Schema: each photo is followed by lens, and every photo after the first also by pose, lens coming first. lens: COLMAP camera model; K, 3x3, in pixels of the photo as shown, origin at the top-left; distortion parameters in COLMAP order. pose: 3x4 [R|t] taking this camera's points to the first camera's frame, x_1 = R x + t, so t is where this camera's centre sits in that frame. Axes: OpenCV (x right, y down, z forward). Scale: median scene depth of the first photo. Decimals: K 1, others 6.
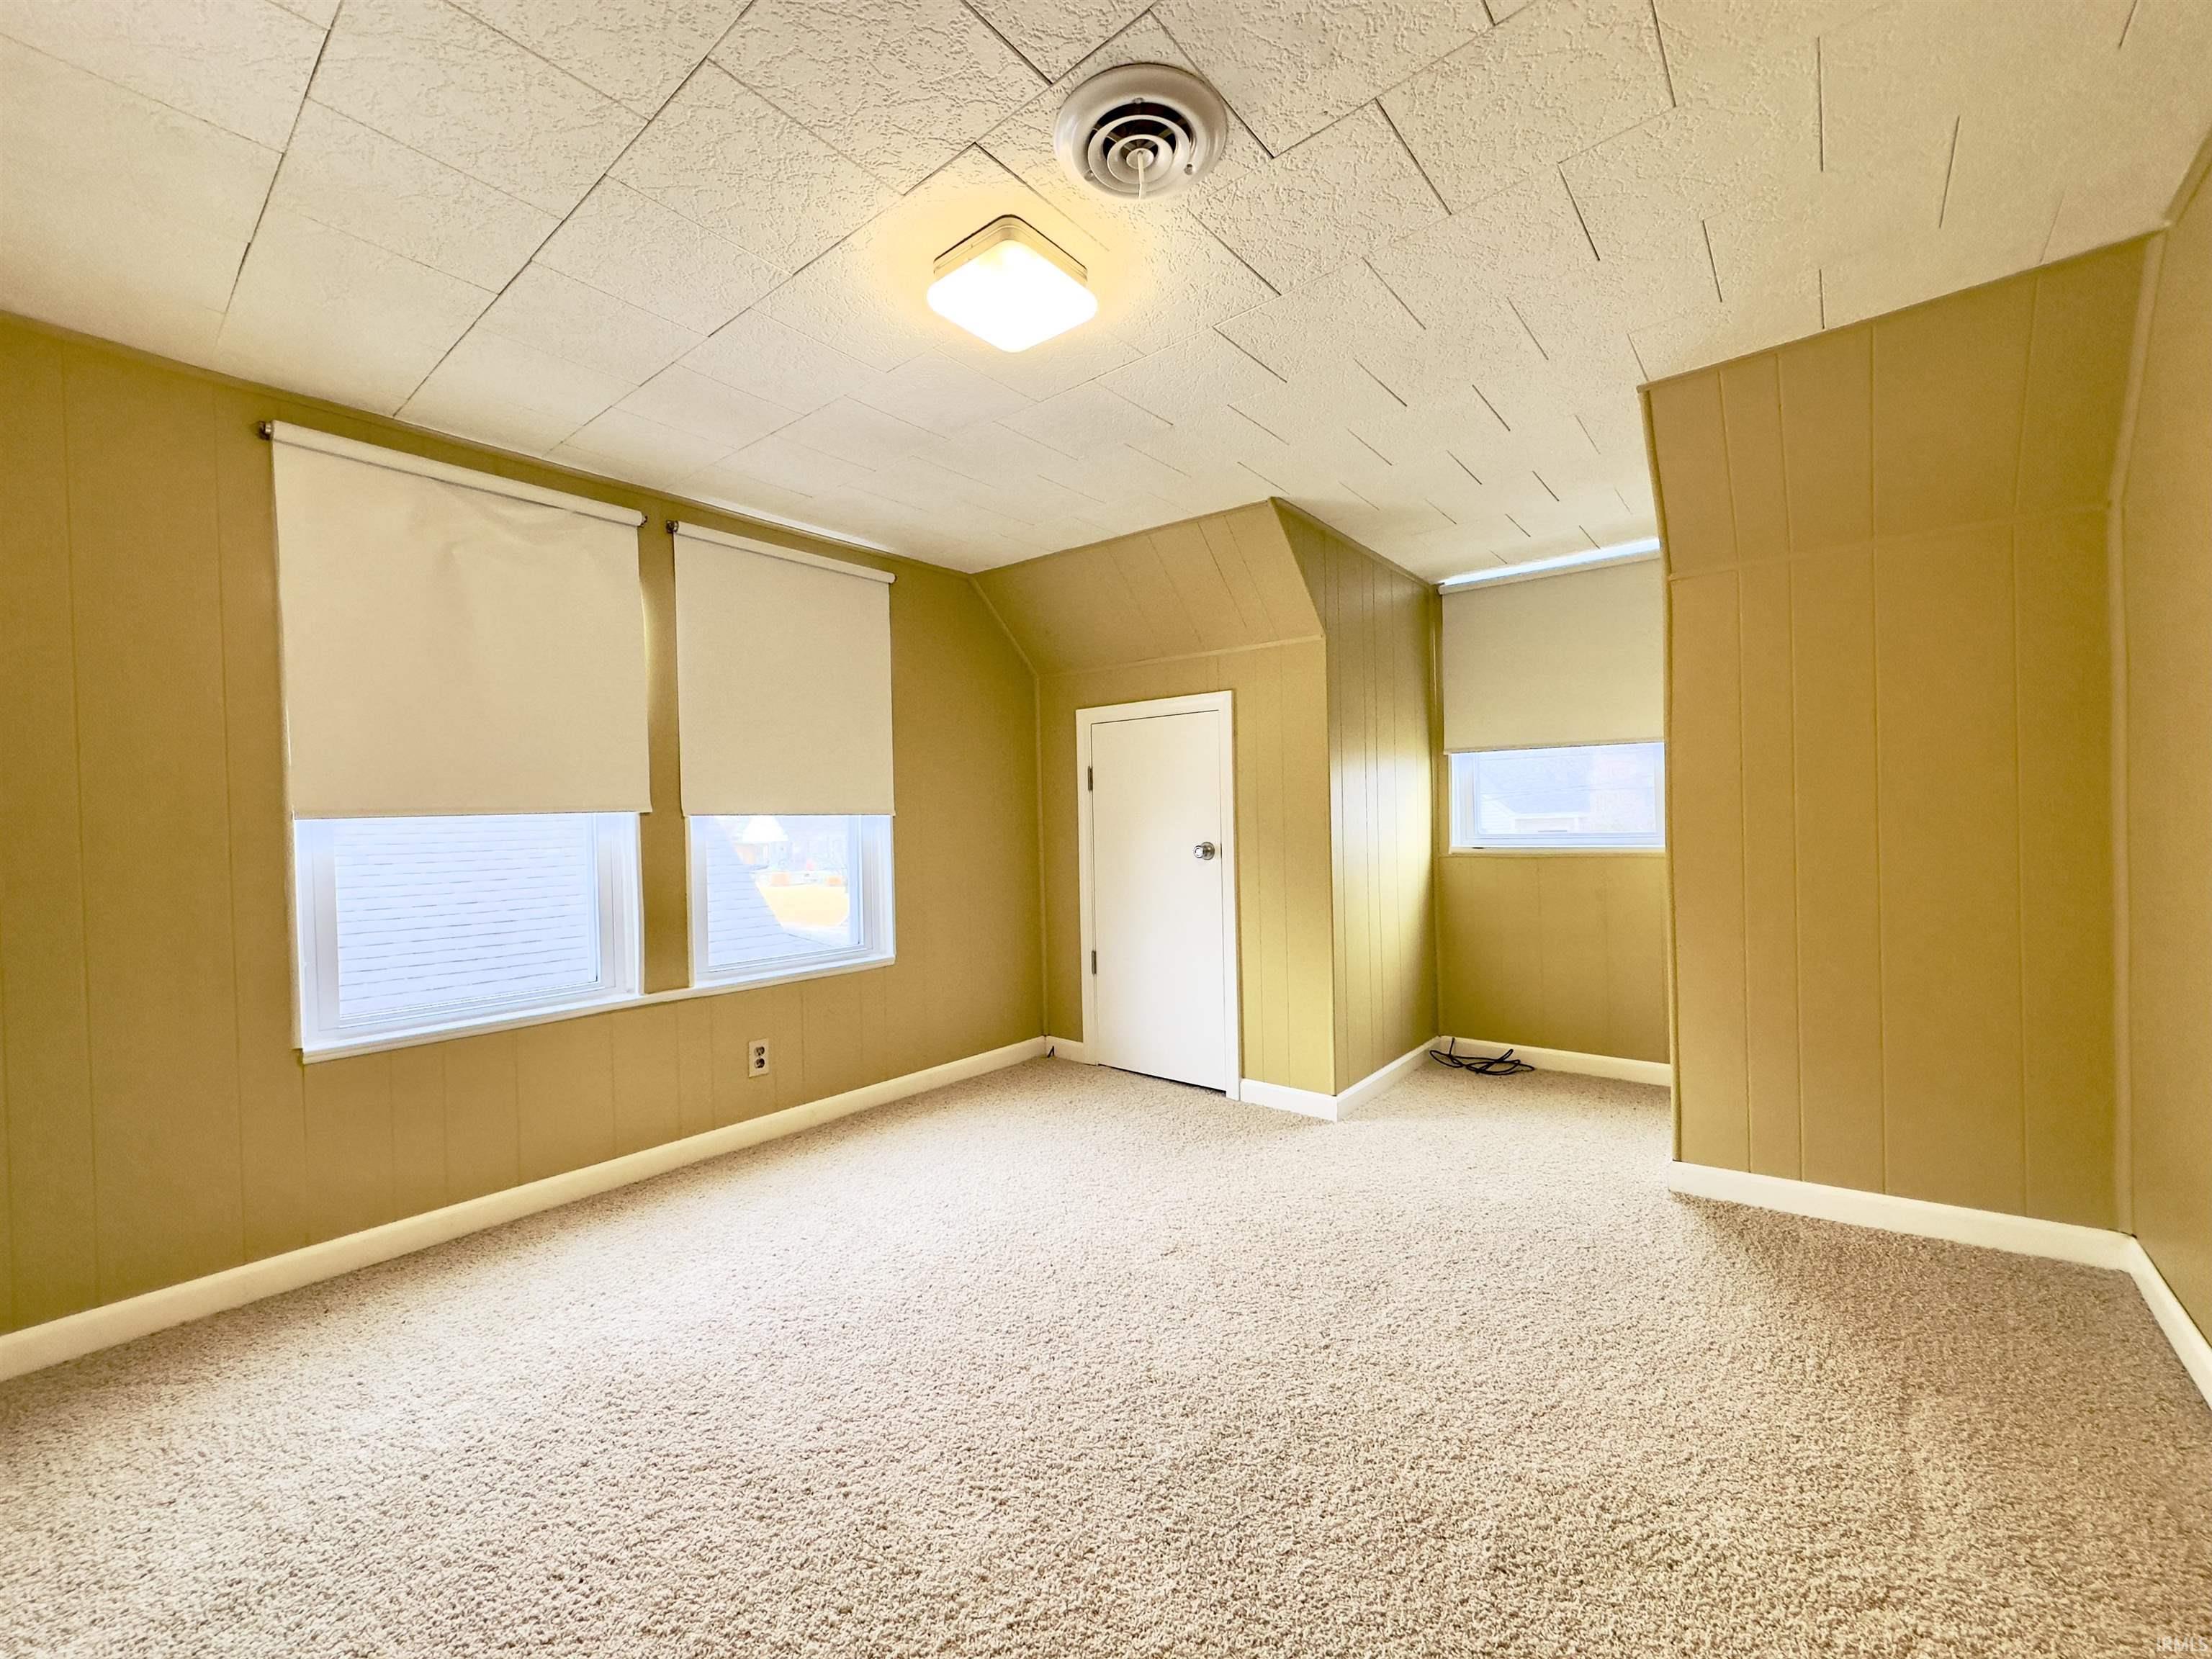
lens RADIAL K [[883.7, 0, 1110.0], [0, 883.7, 829.8], [0, 0, 1]] dist [0.002467, 0.000146]
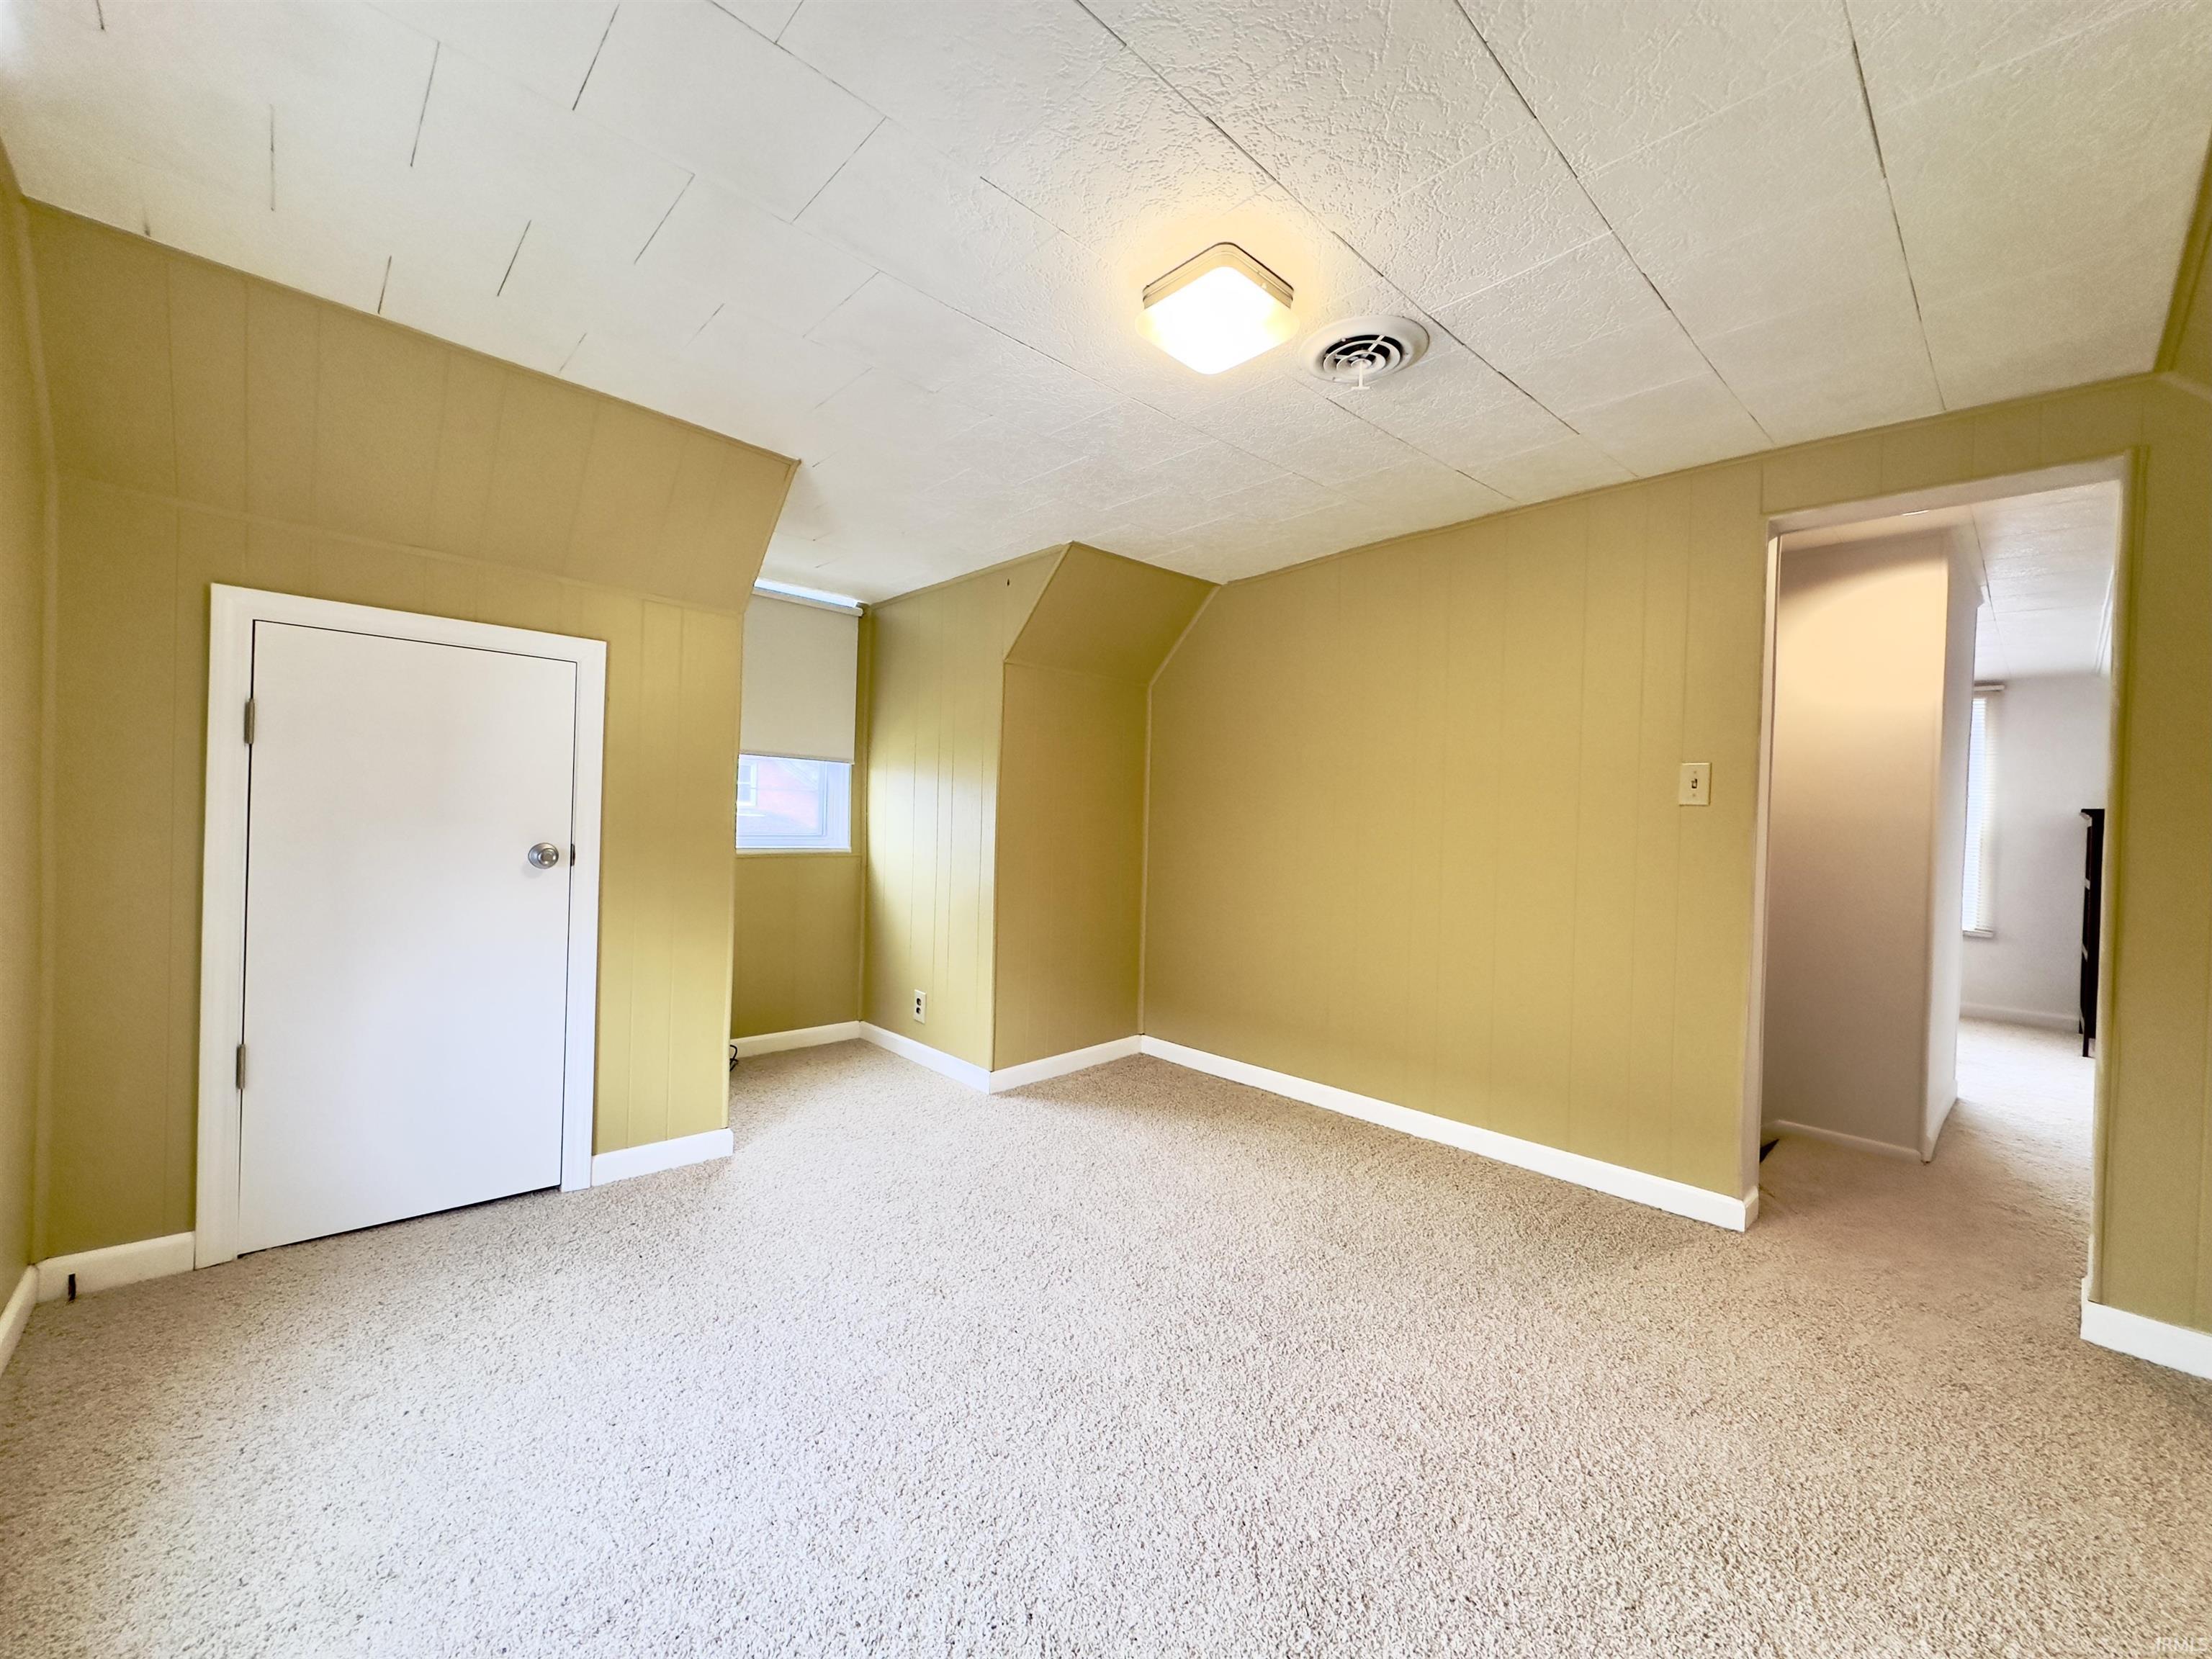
lens RADIAL K [[883.7, 0, 1108.3], [0, 883.7, 829.8], [0, 0, 1]] dist [0.002467, 0.000146]
pose [[0.131812, 0.018686, 0.991099, -0.550816], [-0.021407, 0.999643, -0.016000, 0.005093], [-0.991044, -0.019108, 0.132165, 0.473004]]
